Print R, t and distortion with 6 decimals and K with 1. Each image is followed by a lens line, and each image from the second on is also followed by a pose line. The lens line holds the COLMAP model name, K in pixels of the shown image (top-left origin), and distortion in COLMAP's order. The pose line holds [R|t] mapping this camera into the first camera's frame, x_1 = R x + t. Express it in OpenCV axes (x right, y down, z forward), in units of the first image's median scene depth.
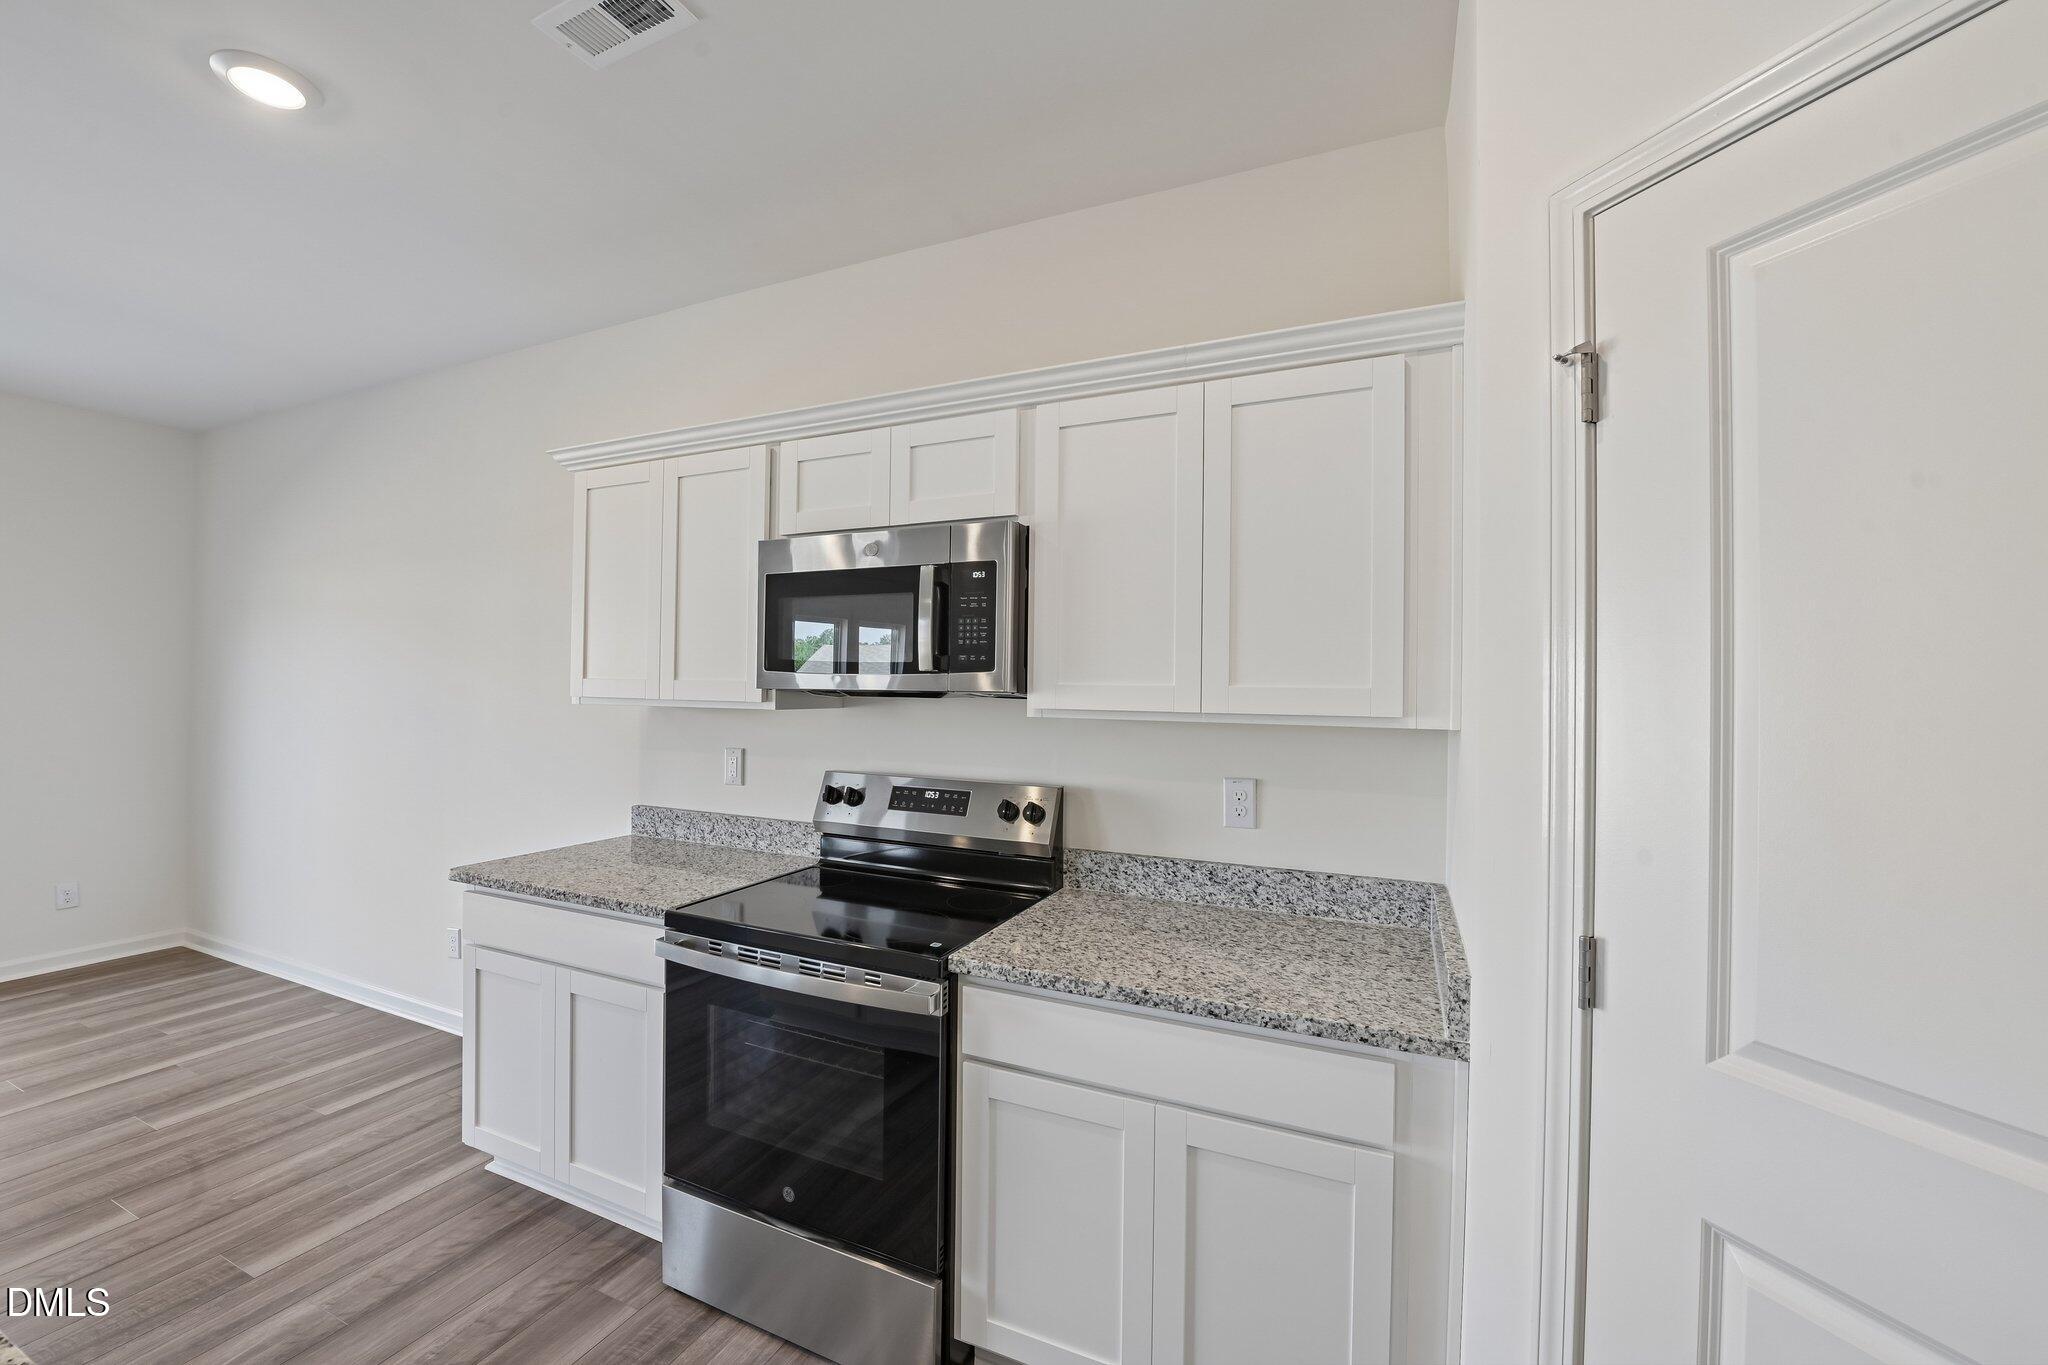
lens RADIAL K [[809.8, 0, 1034.6], [0, 809.8, 680.5], [0, 0, 1]] dist [-0.019600, -0.001503]
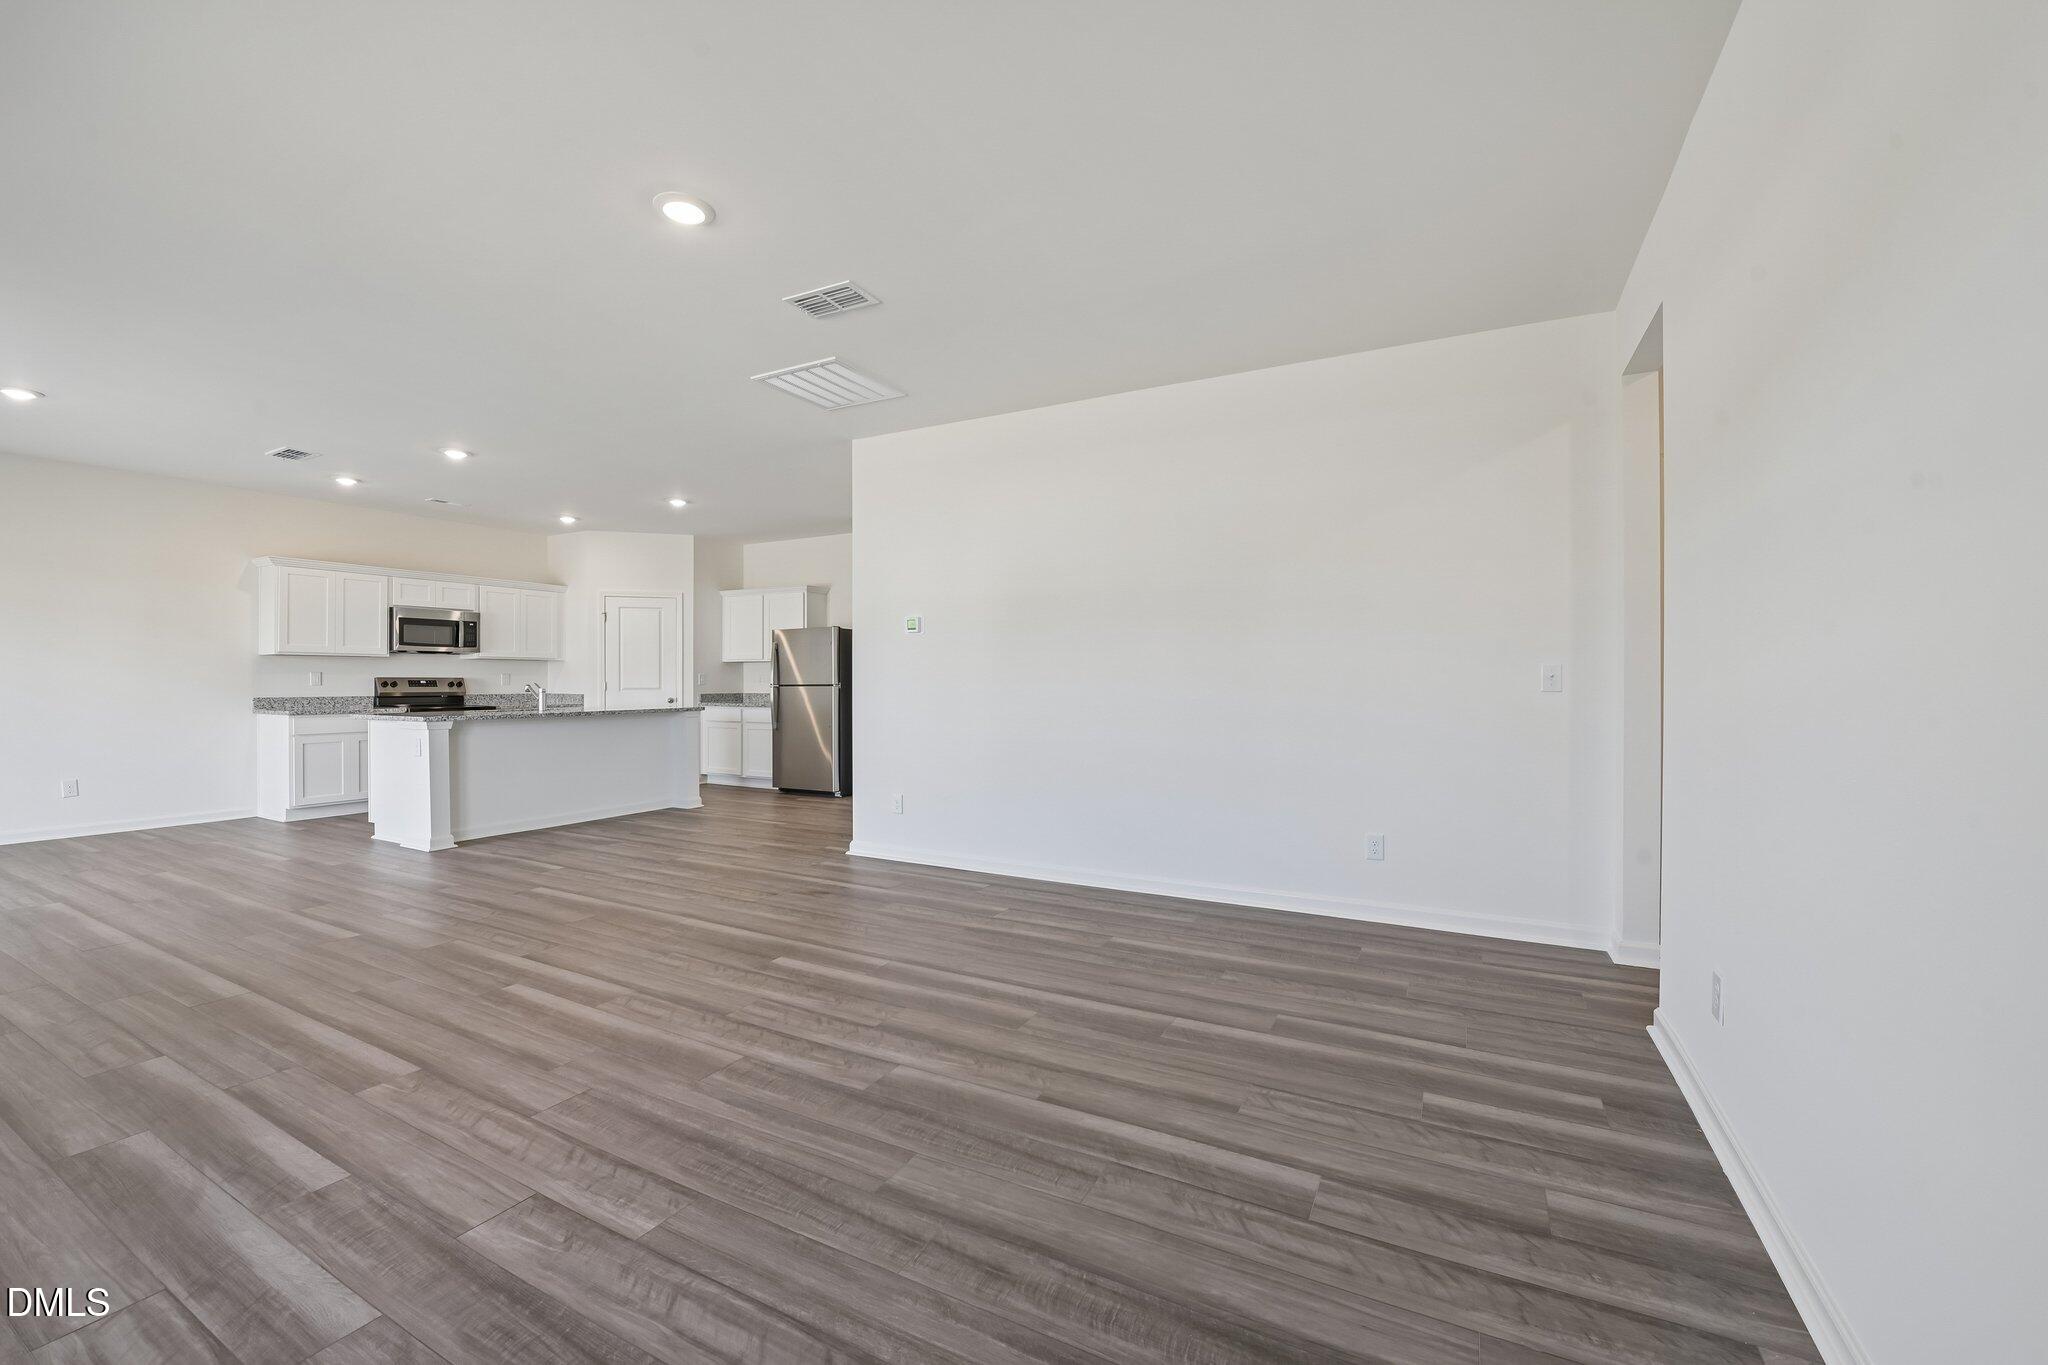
lens RADIAL K [[809.8, 0, 1036.1], [0, 809.8, 686.0], [0, 0, 1]] dist [-0.019600, -0.001503]
pose [[0.057712, -0.022641, 0.998076, -3.942930], [-0.010404, 0.999675, 0.023279, 0.059960], [-0.998279, -0.011727, 0.057458, -2.112554]]
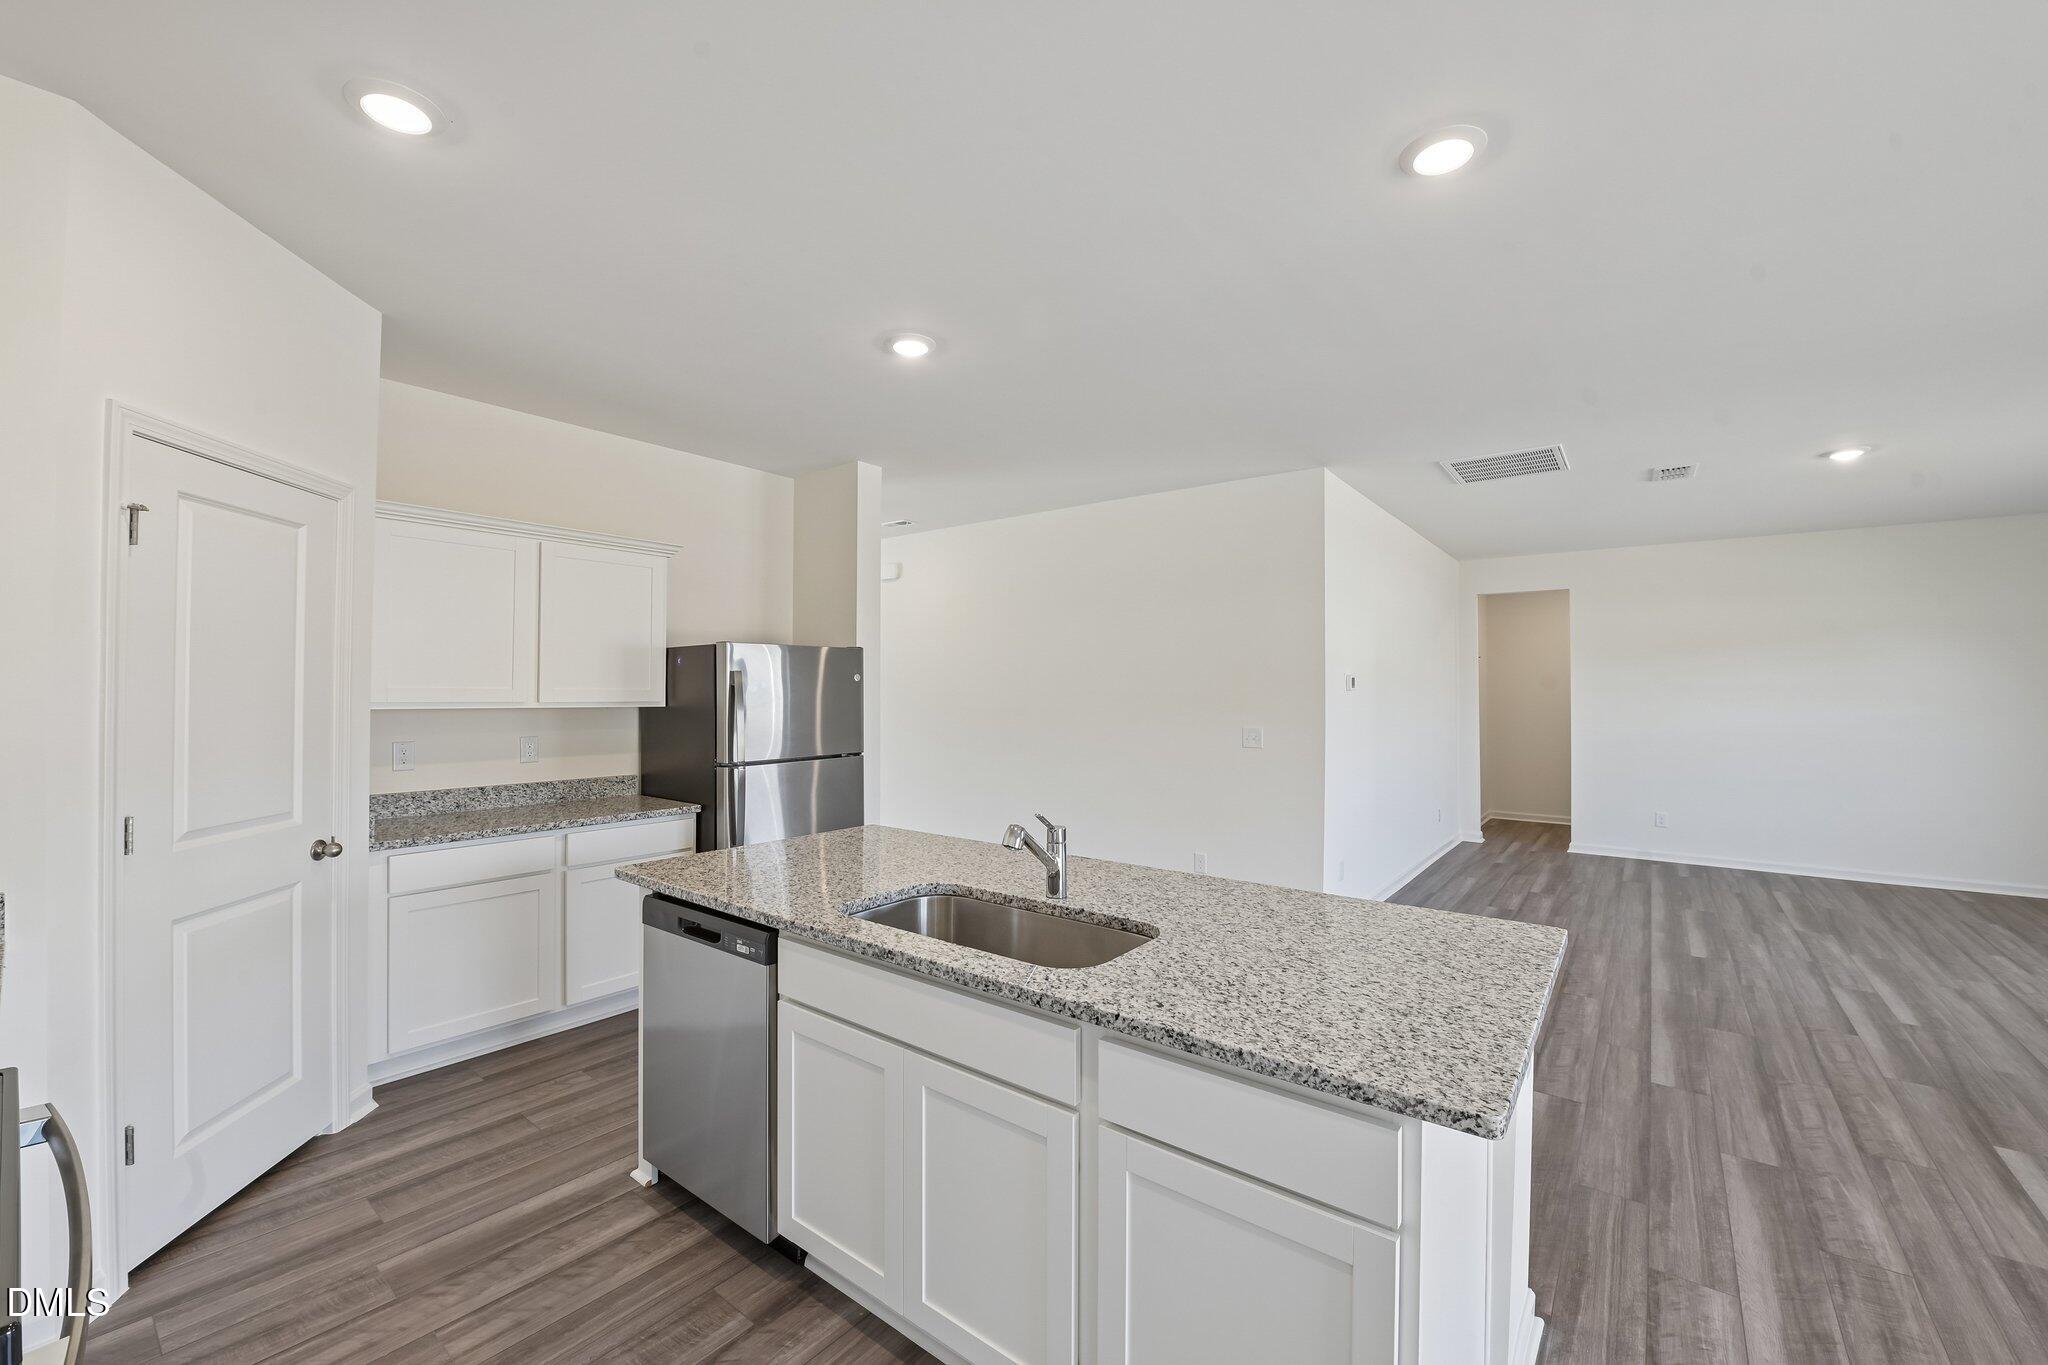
lens RADIAL K [[809.8, 0, 1034.5], [0, 809.8, 678.3], [0, 0, 1]] dist [-0.019600, -0.001503]
pose [[-0.970743, -0.013363, 0.239750, -0.955388], [-0.019499, 0.999540, -0.023240, -0.004050], [-0.239329, -0.027235, -0.970556, 1.198711]]
